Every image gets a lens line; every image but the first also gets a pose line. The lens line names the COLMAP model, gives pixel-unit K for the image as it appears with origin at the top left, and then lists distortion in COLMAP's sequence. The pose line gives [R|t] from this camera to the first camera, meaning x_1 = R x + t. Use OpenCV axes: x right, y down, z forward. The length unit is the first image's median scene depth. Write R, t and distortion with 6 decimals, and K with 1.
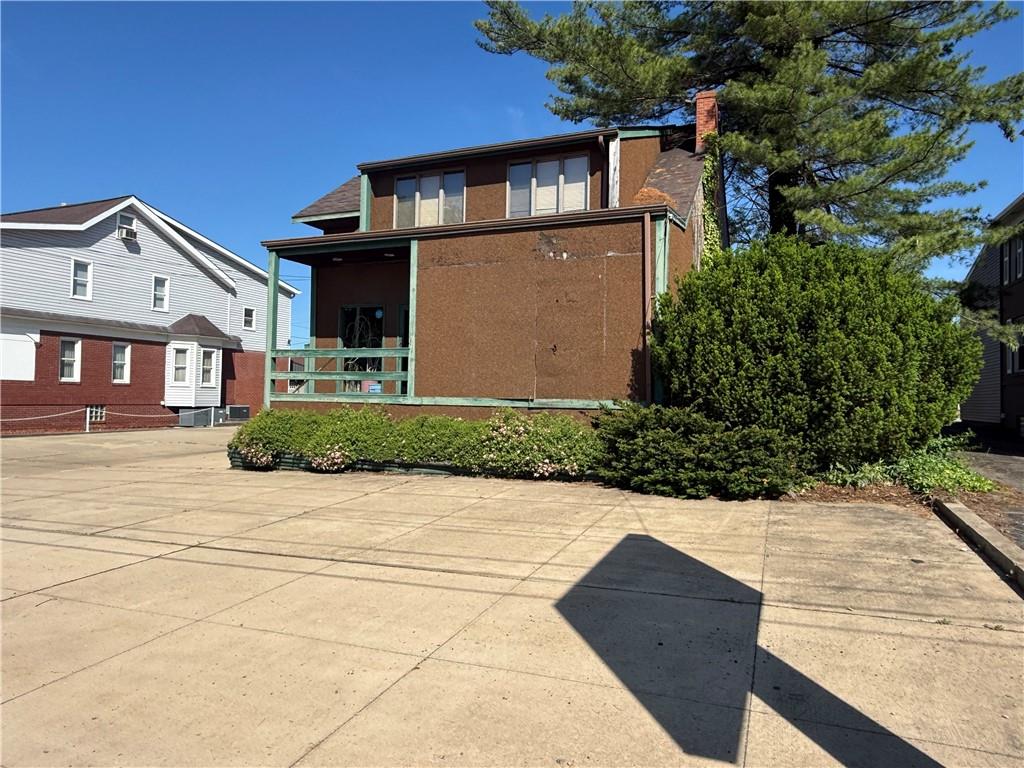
lens RADIAL K [[666.9, 0, 512.0], [0, 666.9, 384.0], [0, 0, 1]] dist [-0.005047, -0.000919]
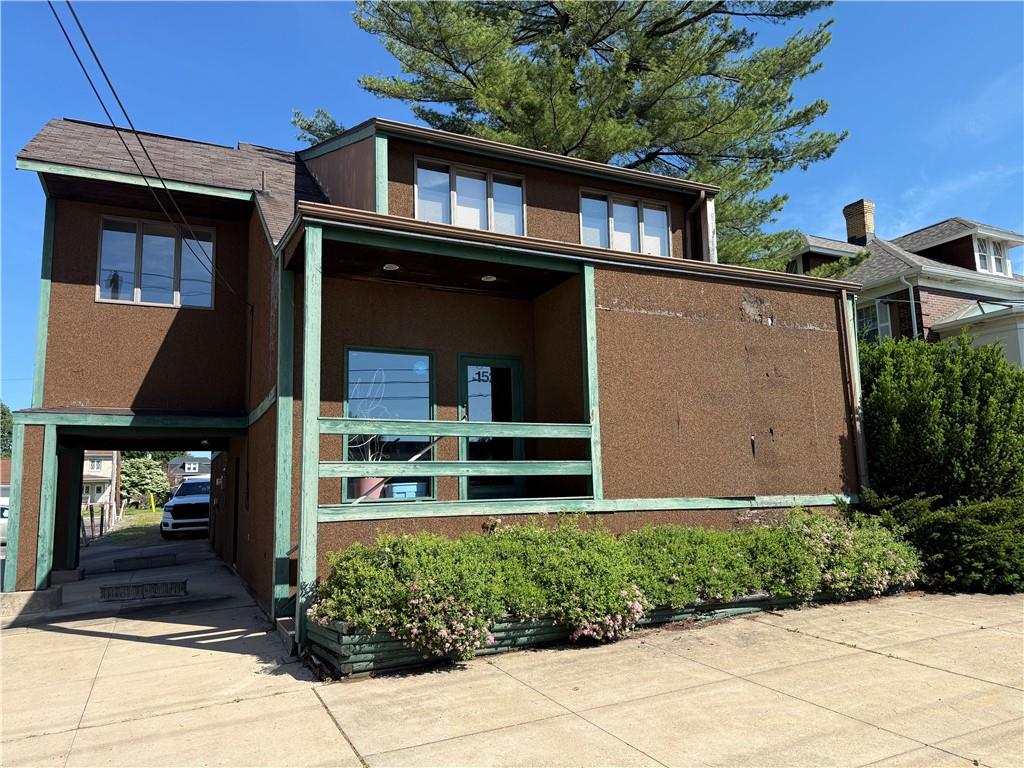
lens RADIAL K [[706.9, 0, 511.2], [0, 706.9, 394.1], [0, 0, 1]] dist [0.122447, -0.162850]
pose [[0.676014, 0.068466, 0.733701, -0.724599], [0.019148, 0.993706, -0.110371, -0.008338], [-0.736640, 0.088661, 0.670448, 0.589453]]
